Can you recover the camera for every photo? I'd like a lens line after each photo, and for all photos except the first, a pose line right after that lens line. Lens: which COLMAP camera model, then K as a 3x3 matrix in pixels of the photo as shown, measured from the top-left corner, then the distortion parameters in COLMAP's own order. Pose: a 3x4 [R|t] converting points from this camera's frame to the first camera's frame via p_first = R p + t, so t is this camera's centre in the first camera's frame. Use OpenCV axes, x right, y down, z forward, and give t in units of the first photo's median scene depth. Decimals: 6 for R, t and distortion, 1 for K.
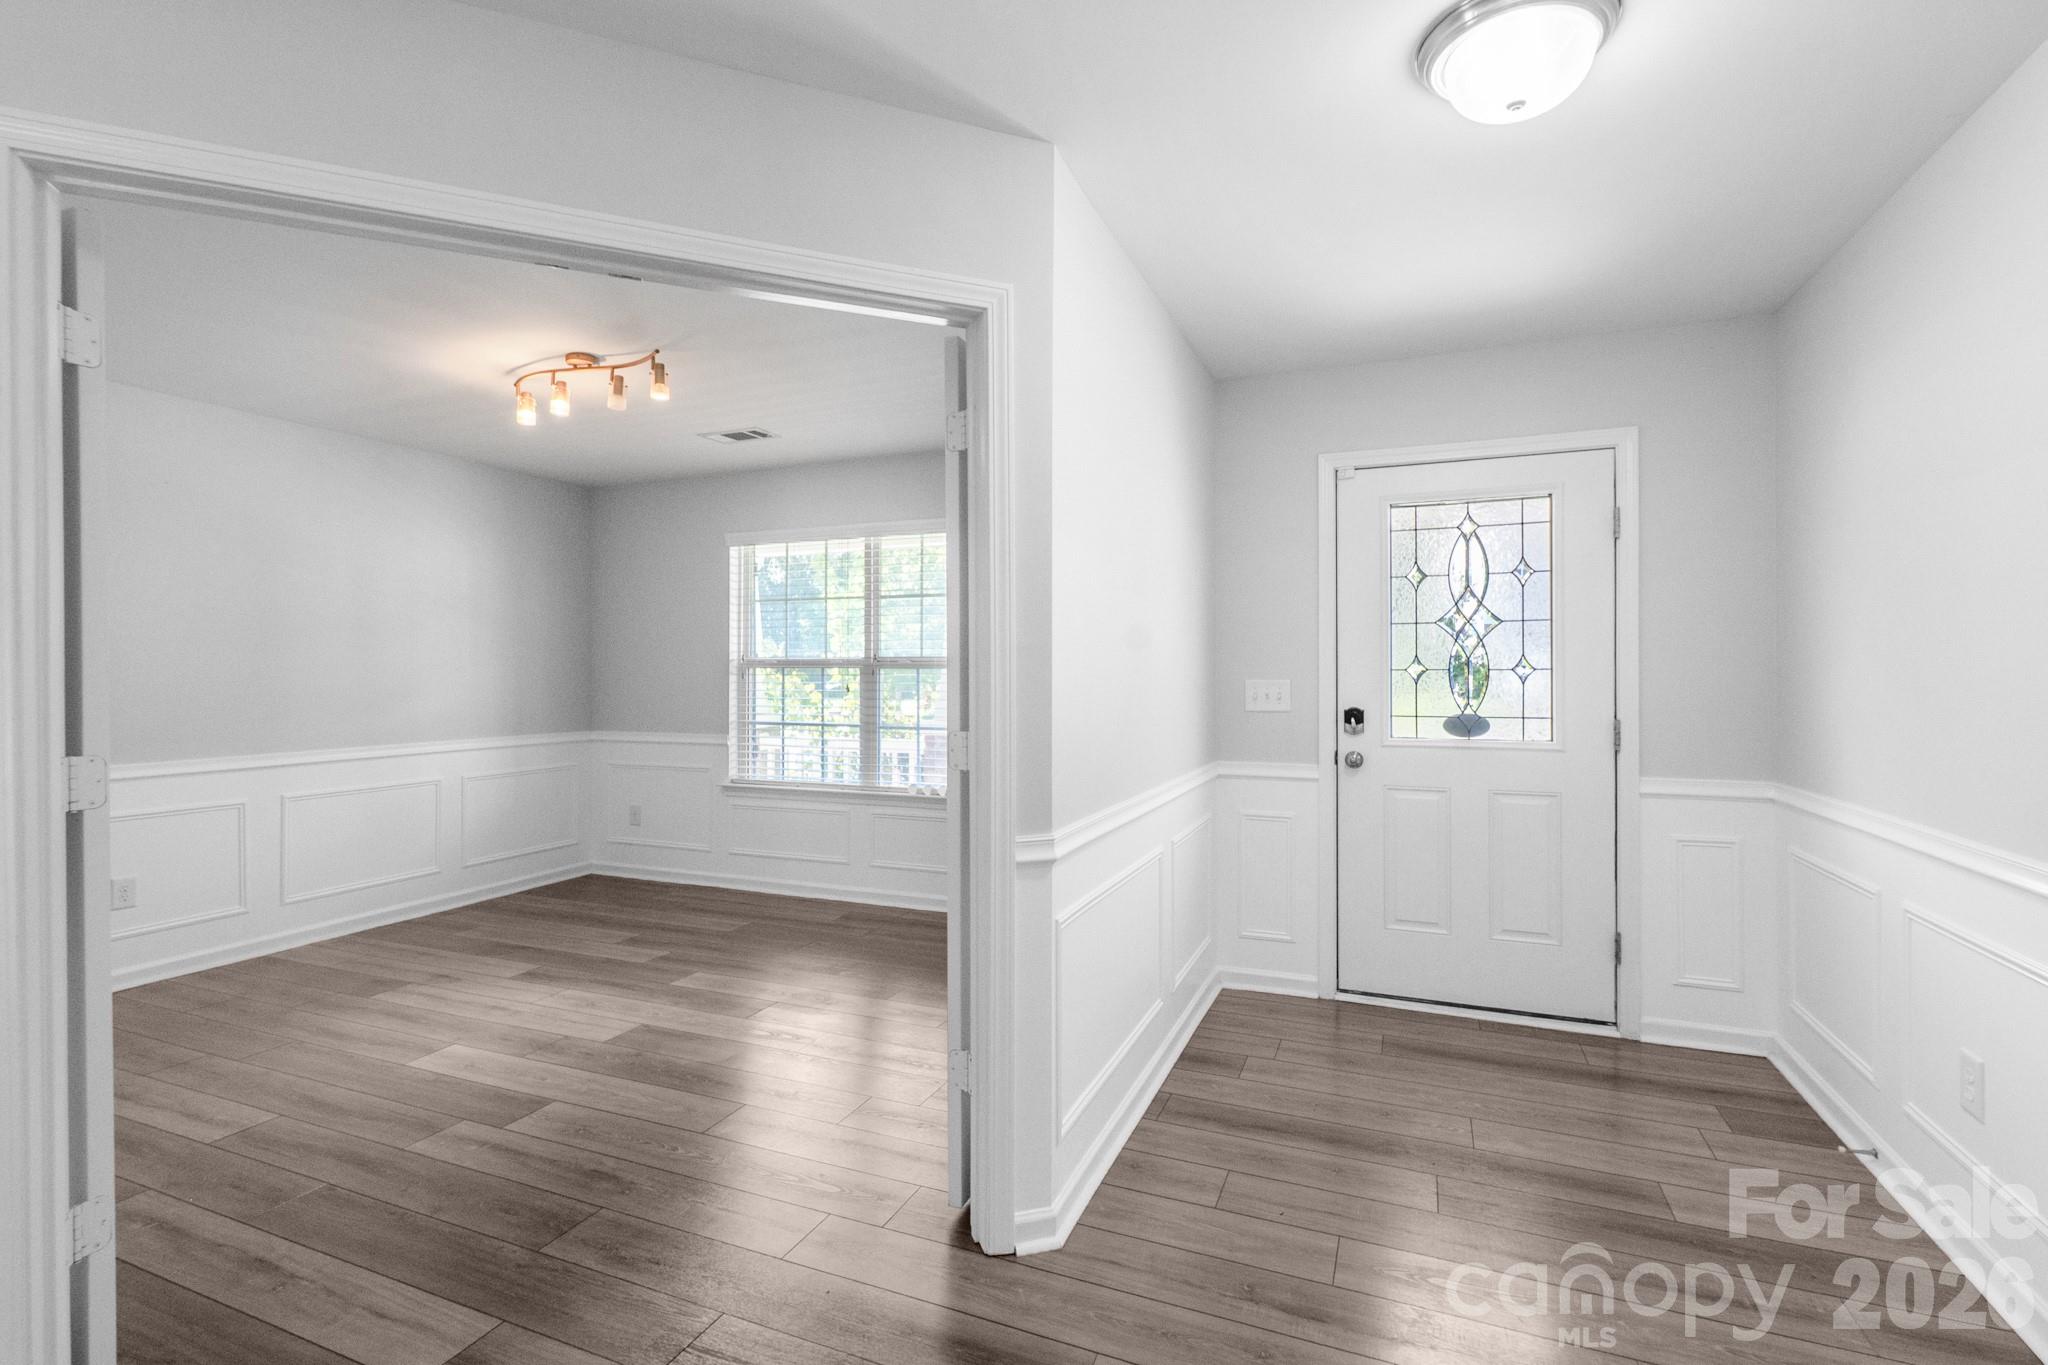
lens RADIAL K [[926.6, 0, 1024.1], [0, 926.6, 671.1], [0, 0, 1]] dist [-0.000946, -0.002975]
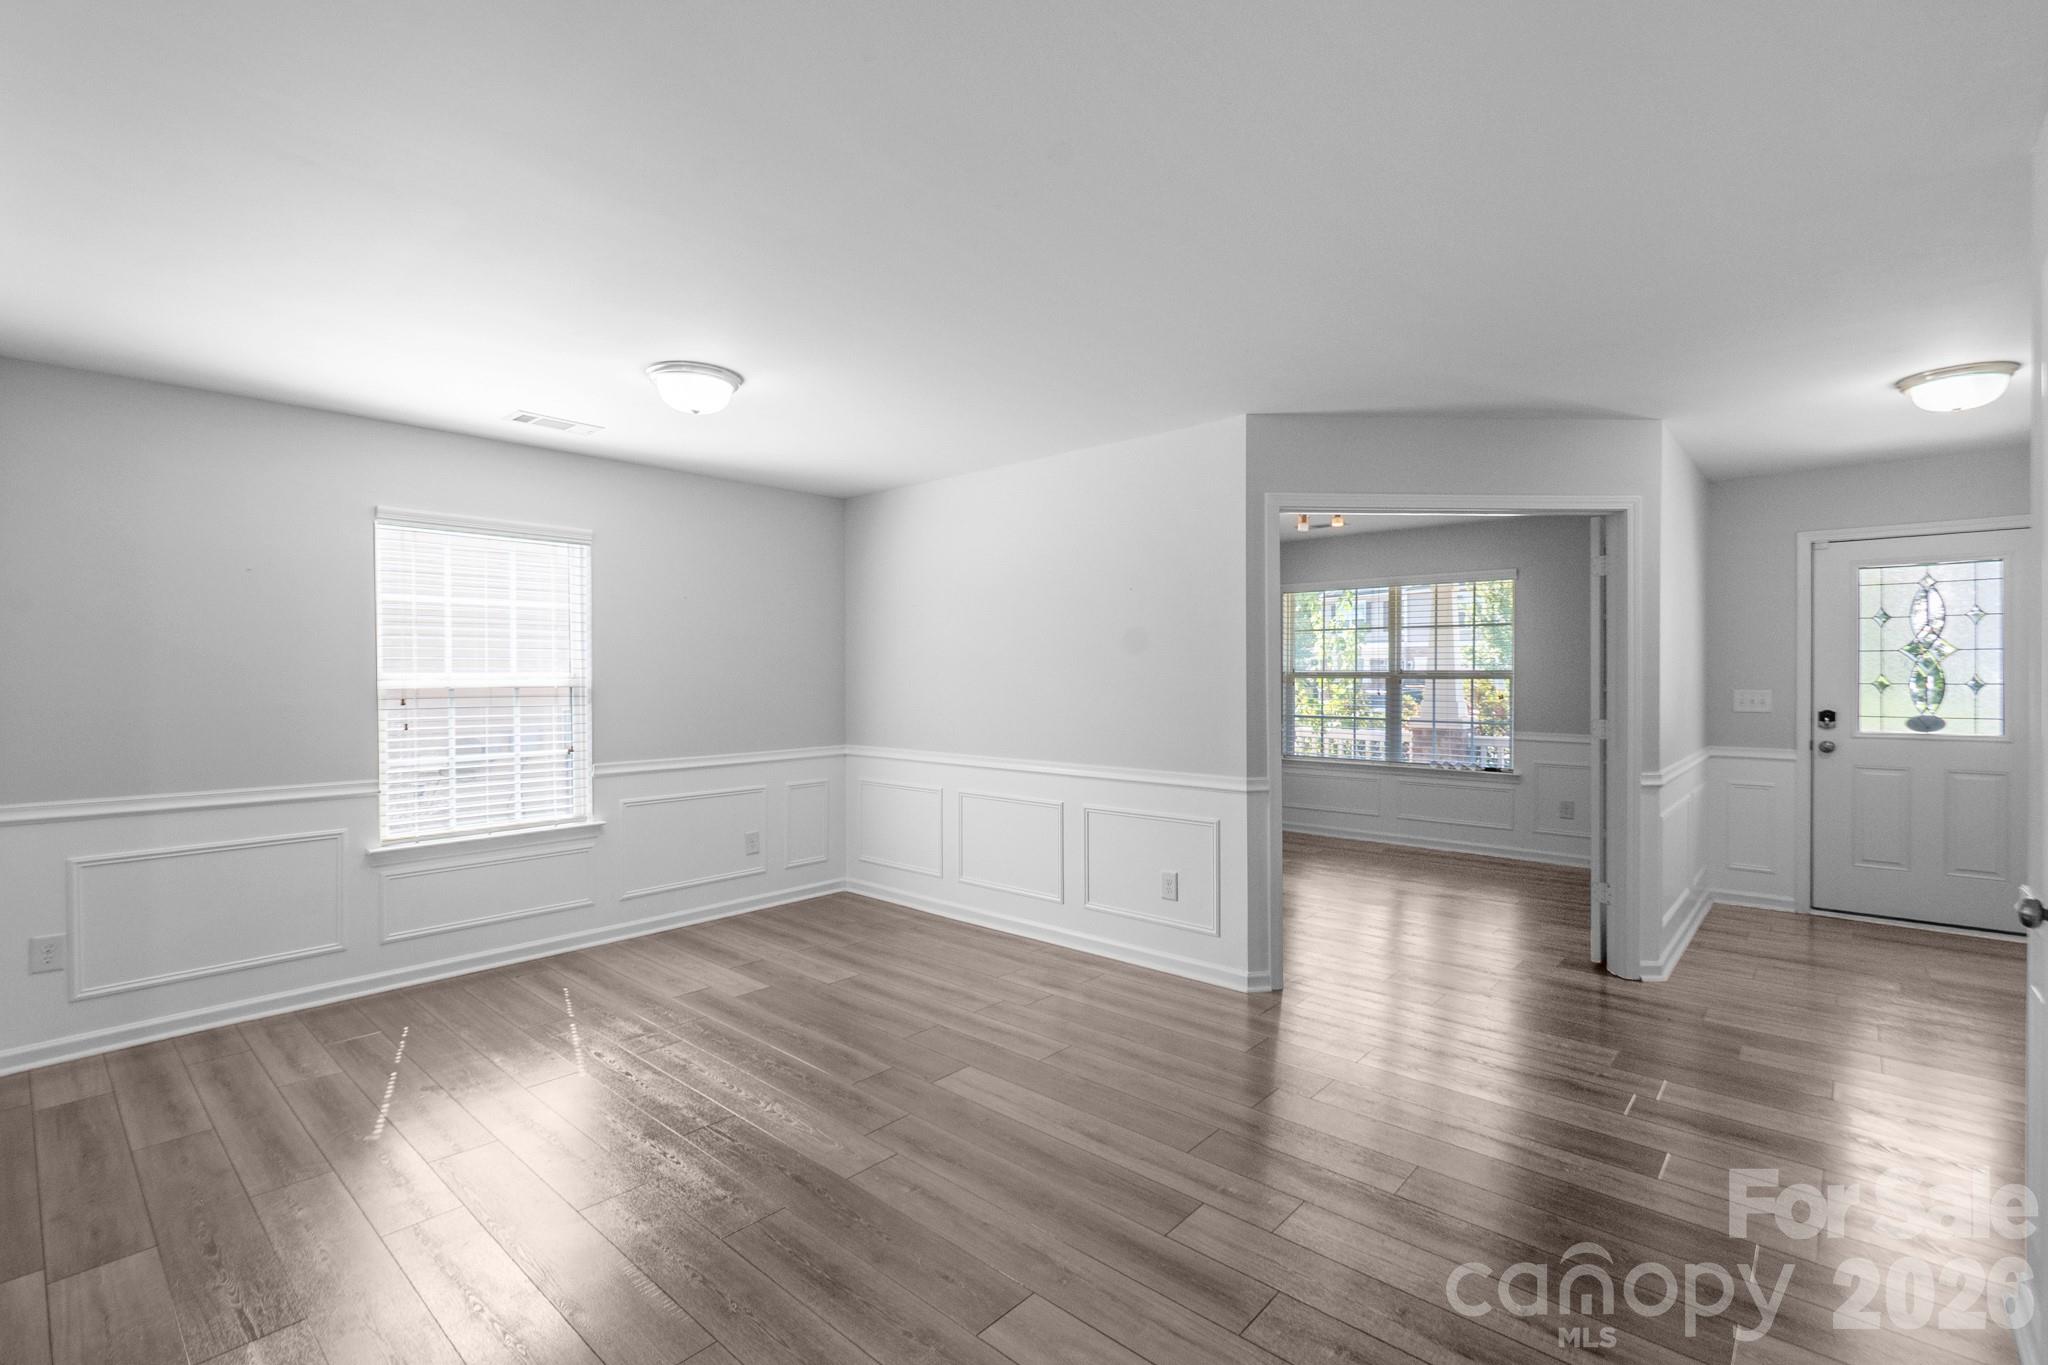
lens RADIAL K [[926.6, 0, 1021.3], [0, 926.6, 678.8], [0, 0, 1]] dist [-0.000946, -0.002975]
pose [[0.946242, 0.000042, -0.323461, -0.357774], [0.002862, 0.999960, 0.008503, -0.024244], [0.323448, -0.008972, 0.946203, -0.747537]]
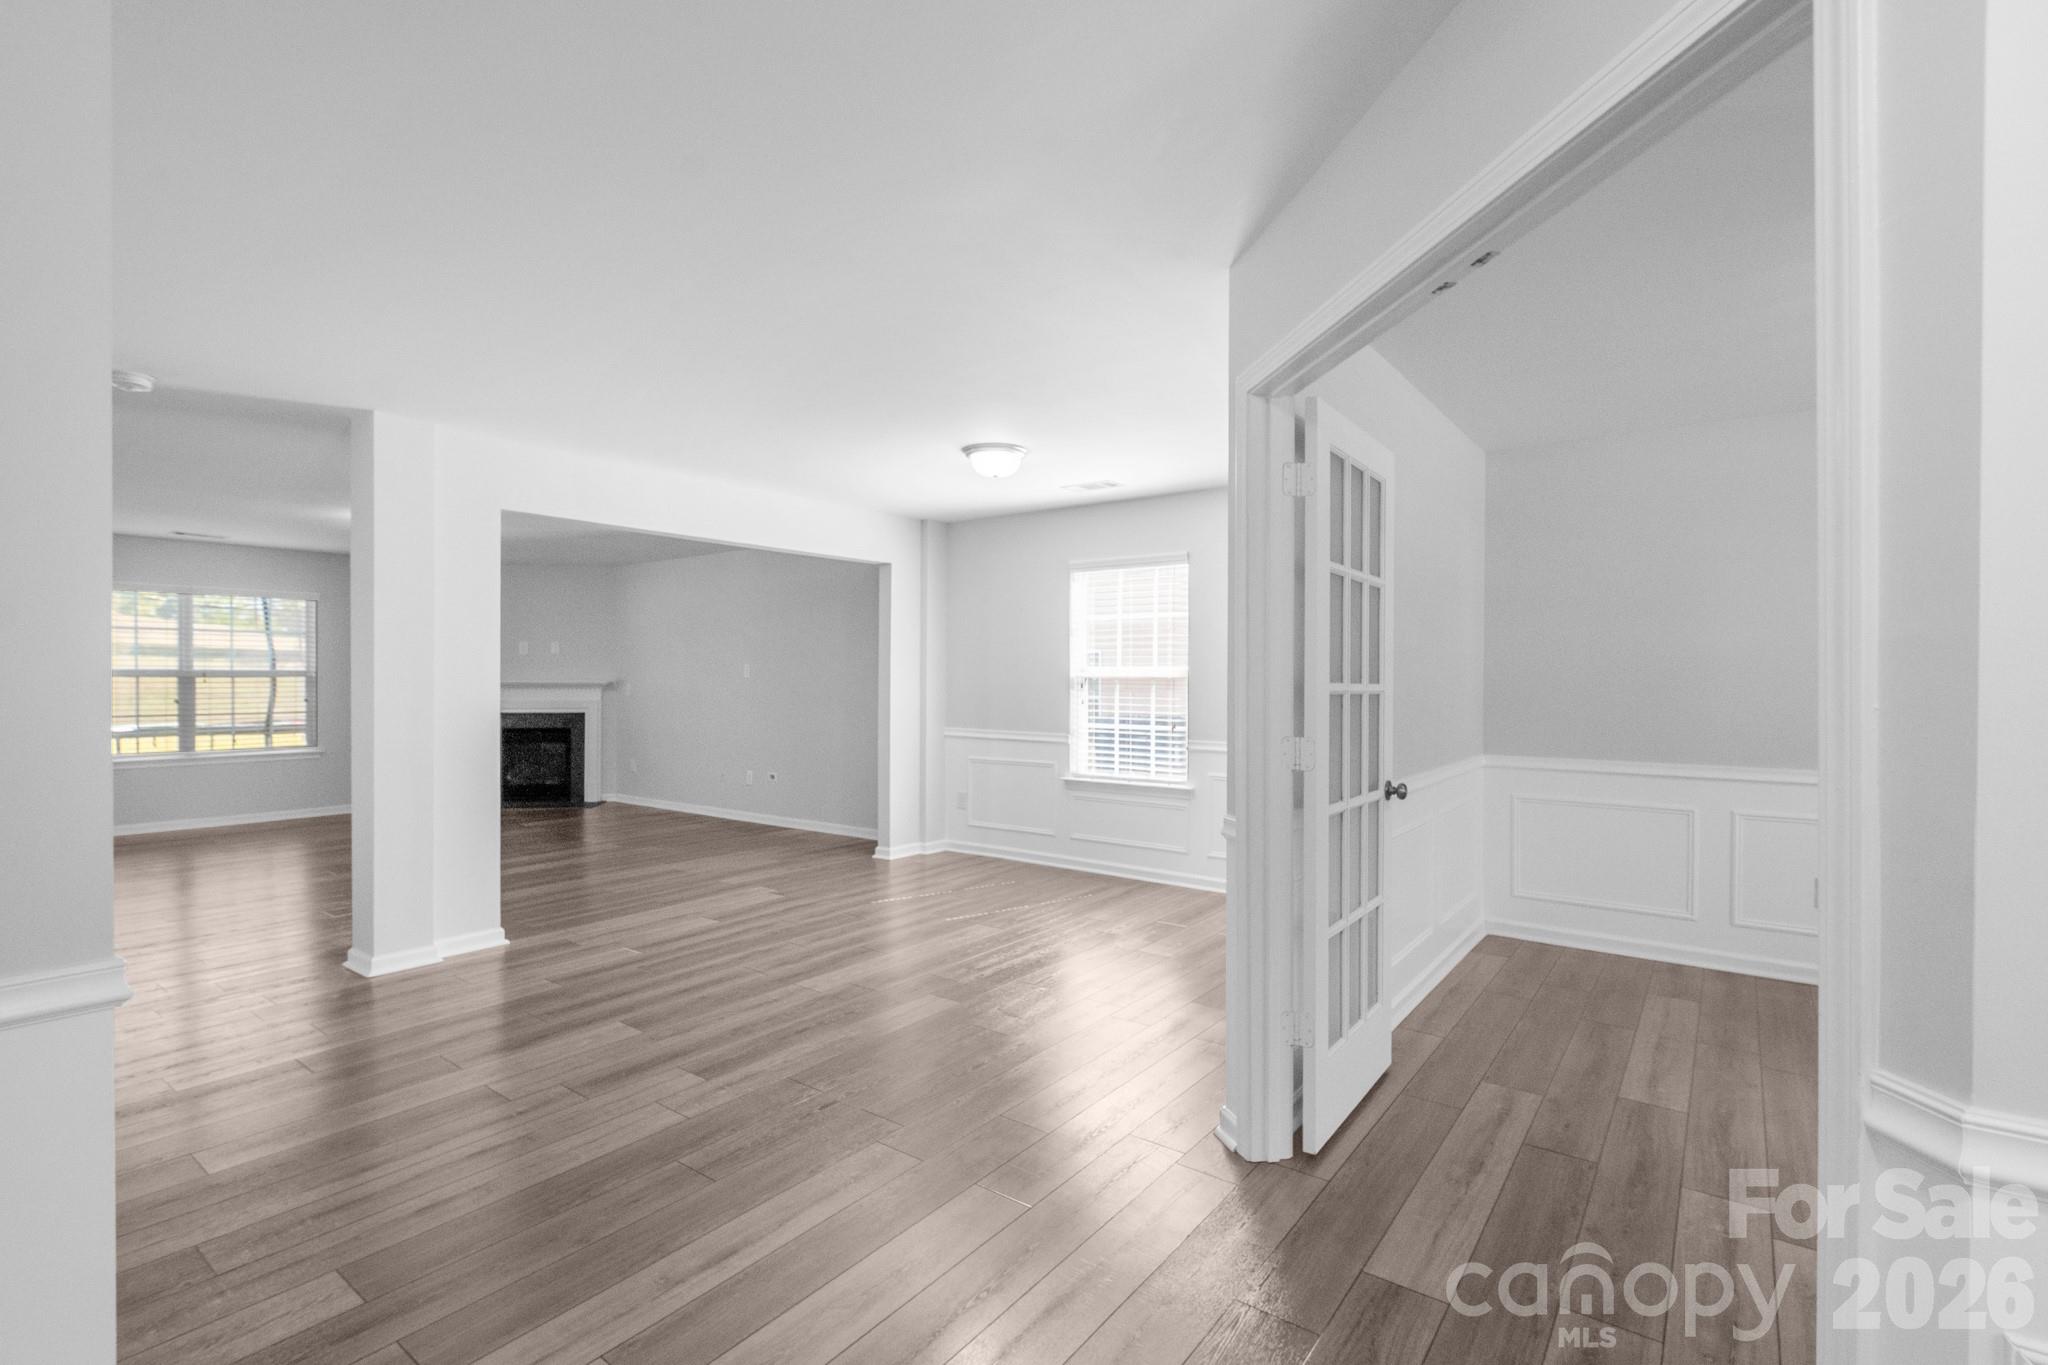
lens RADIAL K [[926.6, 0, 1022.6], [0, 926.6, 686.7], [0, 0, 1]] dist [-0.000946, -0.002975]
pose [[-0.237121, 0.009377, -0.971435, 0.298790], [-0.005796, 0.999922, 0.011067, -0.005095], [0.971463, 0.008255, -0.237049, 0.405963]]
